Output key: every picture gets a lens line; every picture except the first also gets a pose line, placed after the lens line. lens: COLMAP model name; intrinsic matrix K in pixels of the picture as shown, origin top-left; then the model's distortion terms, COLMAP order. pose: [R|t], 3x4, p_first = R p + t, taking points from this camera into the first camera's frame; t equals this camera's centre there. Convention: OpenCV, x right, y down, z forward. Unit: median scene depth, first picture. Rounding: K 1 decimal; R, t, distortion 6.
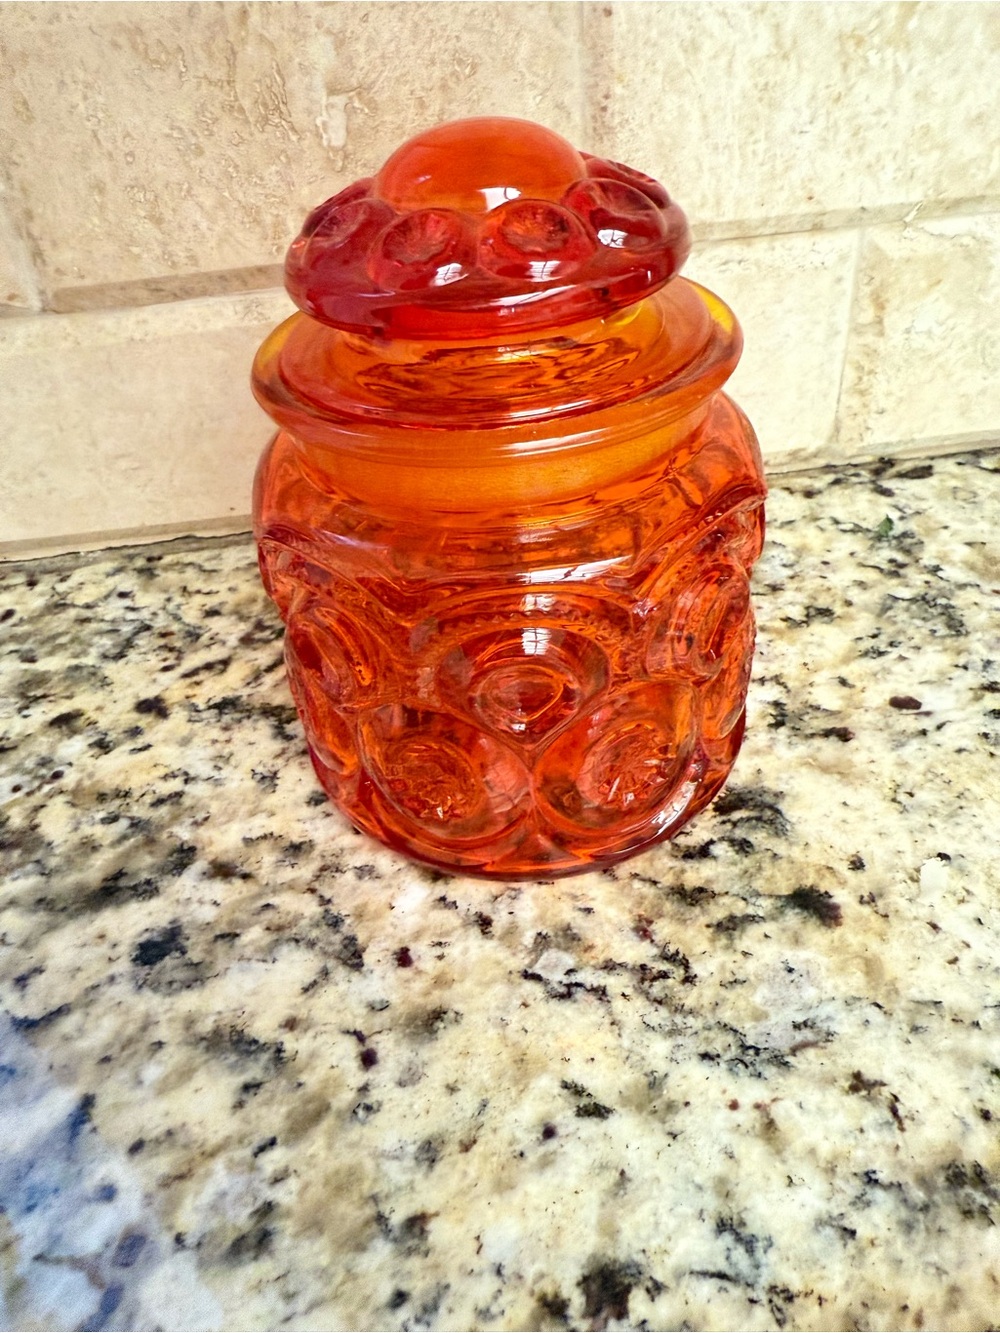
lens RADIAL K [[928.0, 0, 500.3], [0, 928.0, 588.4], [0, 0, 1]] dist [-0.000147, 0.007906]
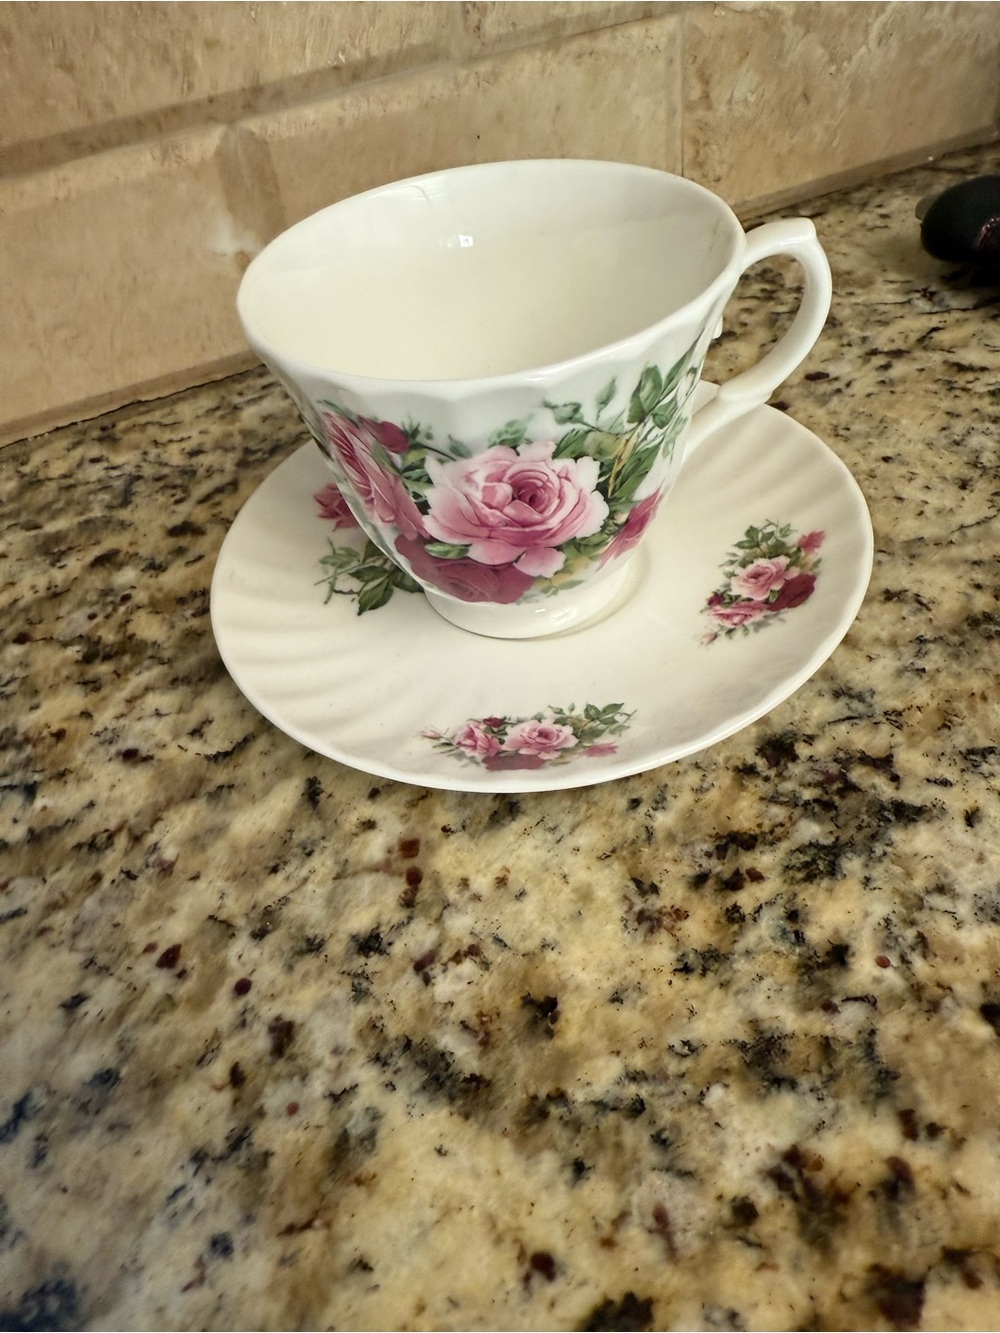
lens RADIAL K [[957.1, 0, 469.4], [0, 957.1, 592.7], [0, 0, 1]] dist [0.002318, 0.006446]
pose [[0.949698, -0.233927, 0.208210, -0.349237], [0.225167, 0.972138, 0.065166, 0.224111], [-0.217653, -0.015005, 0.975911, -0.155748]]
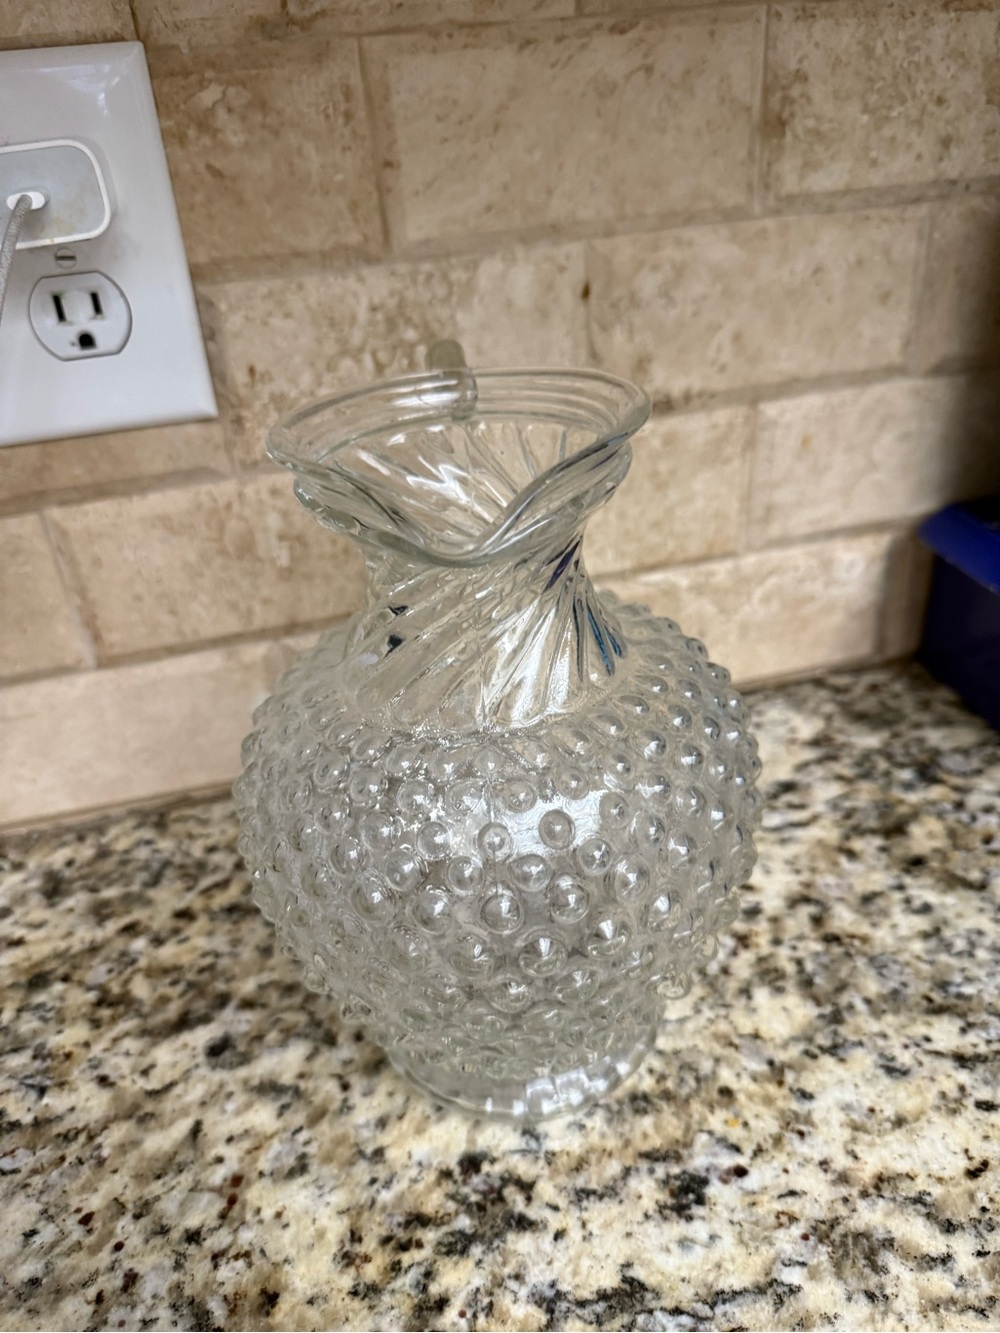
lens RADIAL K [[1012.2, 0, 499.0], [0, 1012.2, 662.5], [0, 0, 1]] dist [-0.043728, 0.016339]
pose [[0.992039, -0.067556, 0.106278, 0.007652], [0.078145, 0.992029, -0.098849, -0.099624], [-0.098753, 0.106367, 0.989411, -0.908208]]
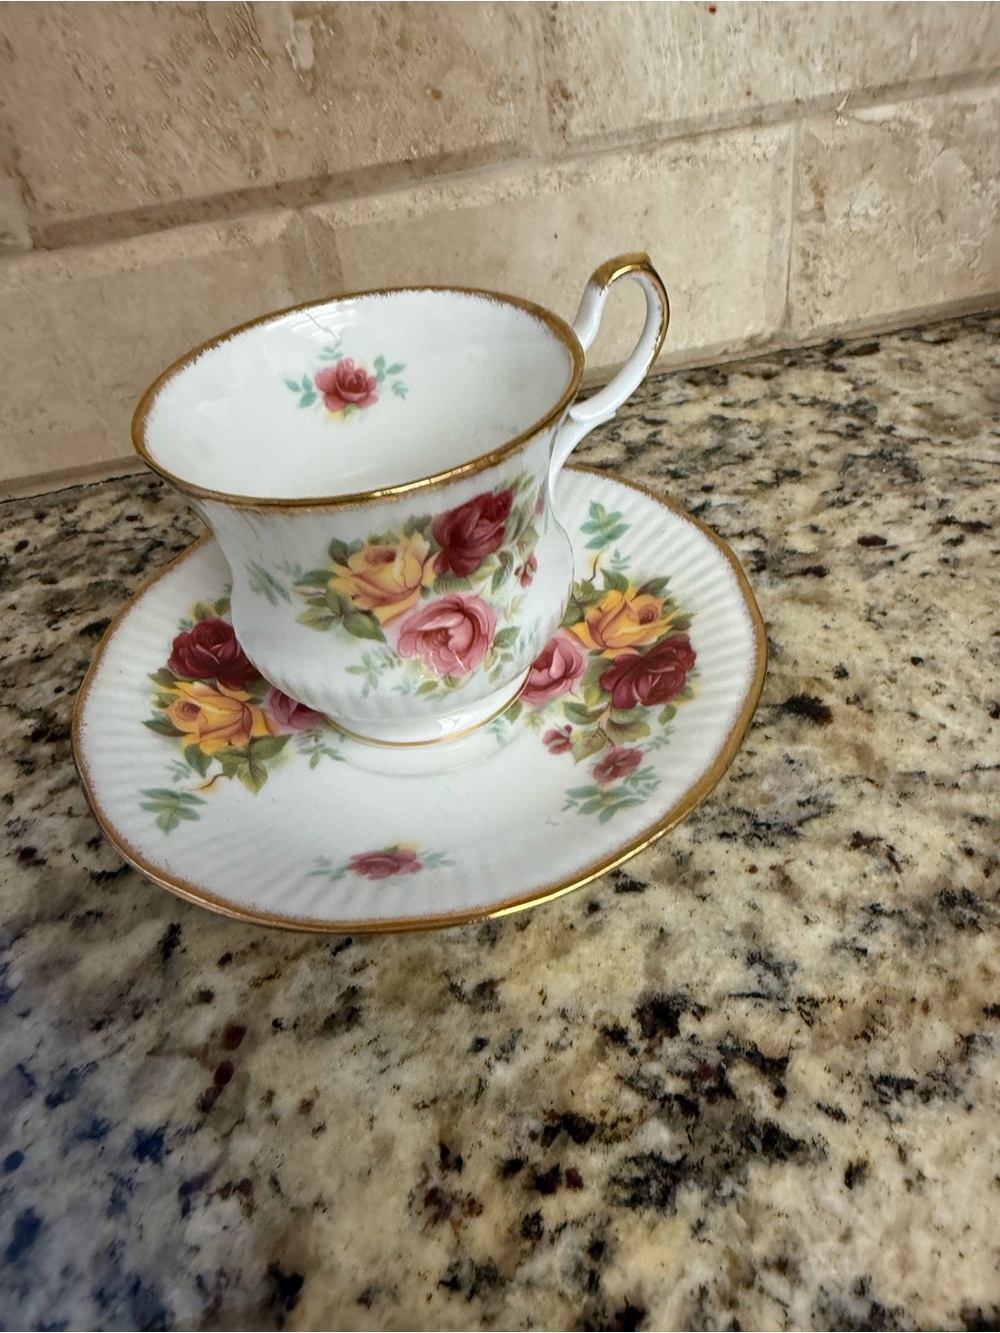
lens RADIAL K [[935.6, 0, 493.5], [0, 935.6, 570.9], [0, 0, 1]] dist [0.003506, 0.002597]
pose [[0.995889, -0.082153, 0.038159, -0.057259], [0.081715, 0.996572, 0.012898, 0.111547], [-0.039088, -0.009727, 0.999188, -0.093886]]
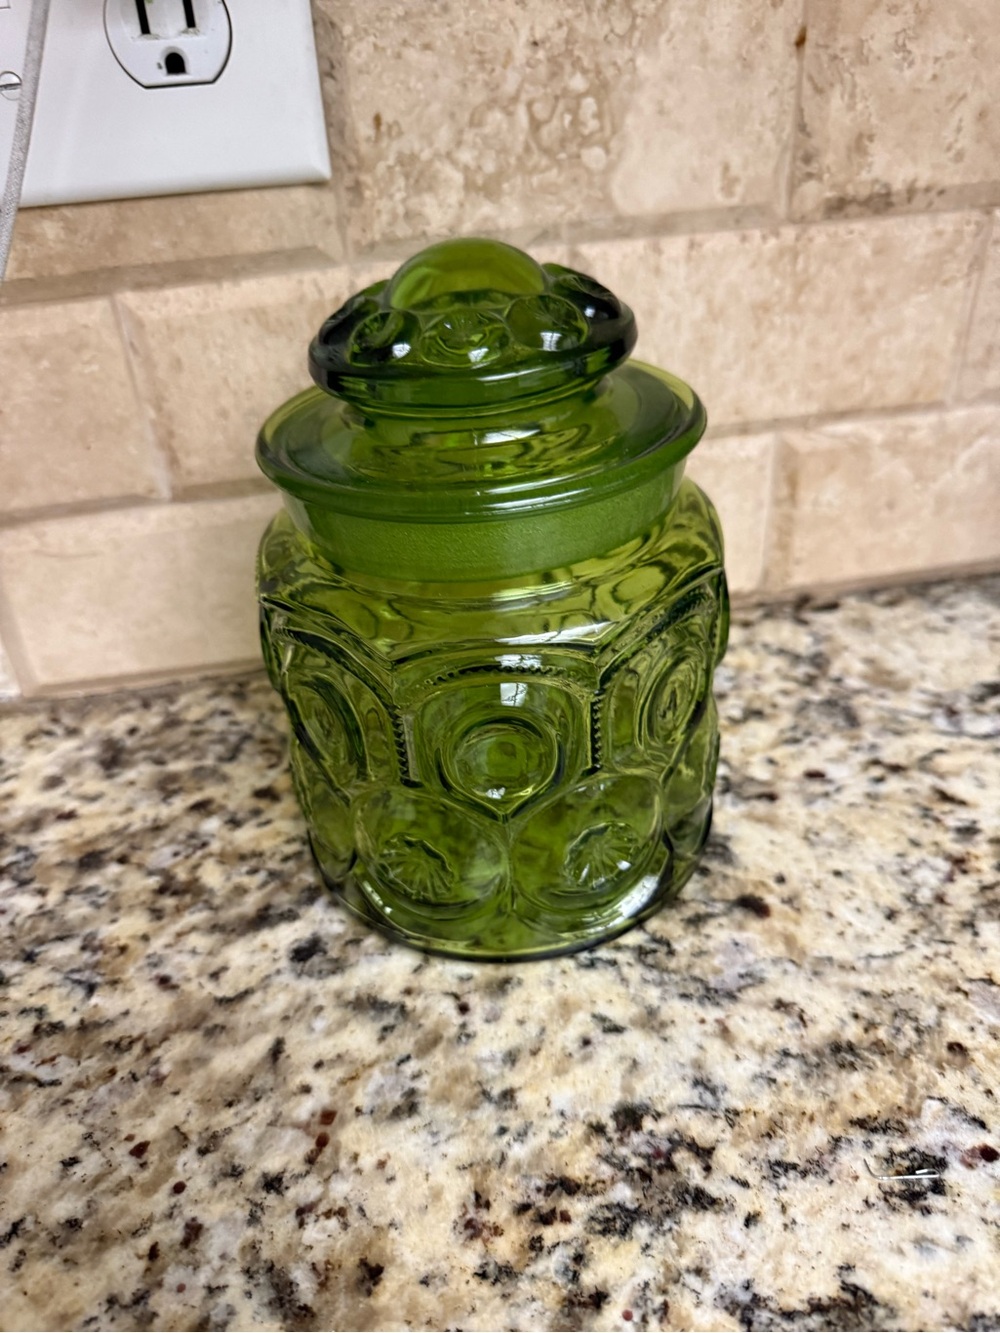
lens RADIAL K [[991.1, 0, 489.9], [0, 991.1, 672.4], [0, 0, 1]] dist [-0.047381, 0.015444]
pose [[0.998749, -0.020228, 0.045728, -0.126587], [0.022136, 0.998889, -0.041613, 0.020126], [-0.044836, 0.042573, 0.998087, -0.493217]]
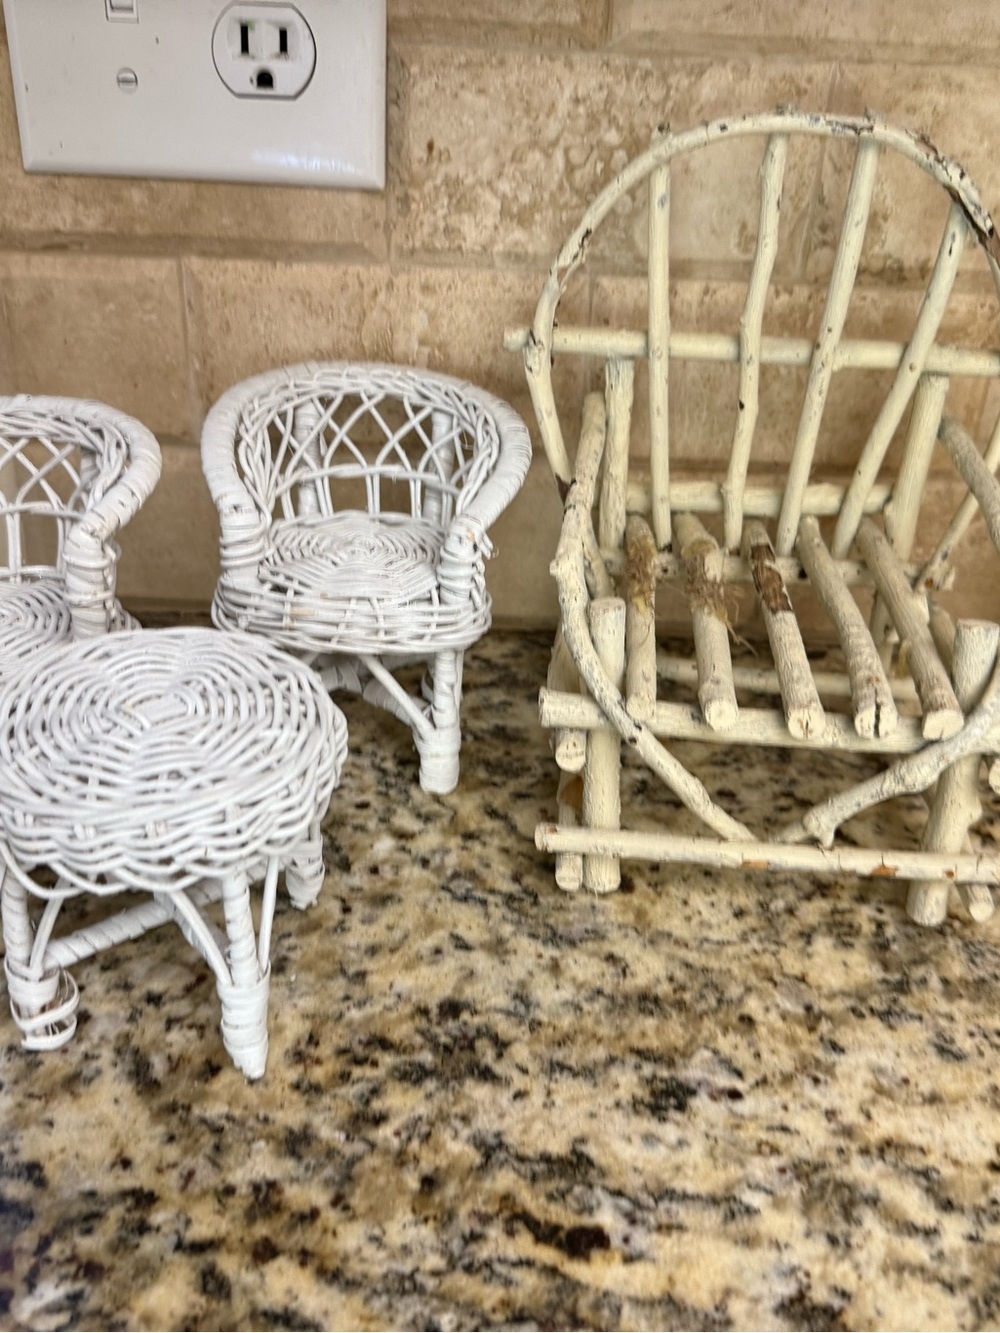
lens RADIAL K [[1331.3, 0, 496.3], [0, 1331.3, 657.2], [0, 0, 1]] dist [0.219148, -0.661358]
pose [[0.985177, 0.161088, -0.058957, 0.167094], [-0.165967, 0.981996, -0.090218, 0.169696], [0.043363, 0.098666, 0.994175, -1.242404]]
